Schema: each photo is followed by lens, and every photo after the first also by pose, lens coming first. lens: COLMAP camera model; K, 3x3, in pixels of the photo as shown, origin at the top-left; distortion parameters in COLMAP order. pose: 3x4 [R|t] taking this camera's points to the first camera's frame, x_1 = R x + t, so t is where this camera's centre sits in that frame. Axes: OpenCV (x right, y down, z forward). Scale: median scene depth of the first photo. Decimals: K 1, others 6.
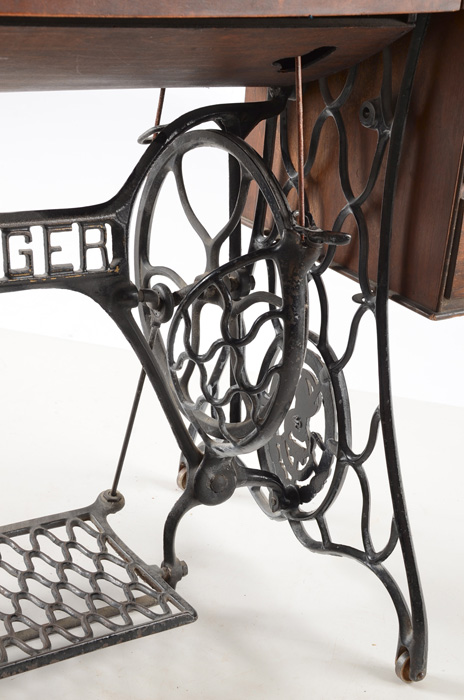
lens RADIAL K [[1242.3, 0, 229.6], [0, 1242.3, 348.1], [0, 0, 1]] dist [0.233368, 0.000000]
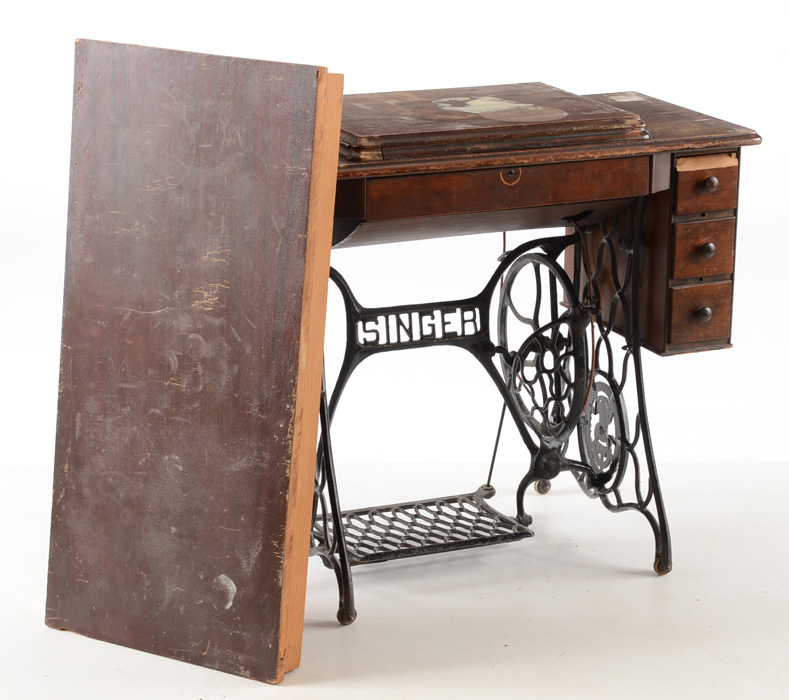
lens RADIAL K [[1996.6, 0, 393.1], [0, 1996.6, 348.0], [0, 0, 1]] dist [0.235937, 0.000000]
pose [[0.984551, -0.028162, -0.172817, 0.261830], [0.010889, 0.994918, -0.100098, 0.228549], [0.174757, 0.096670, 0.979855, -1.712525]]
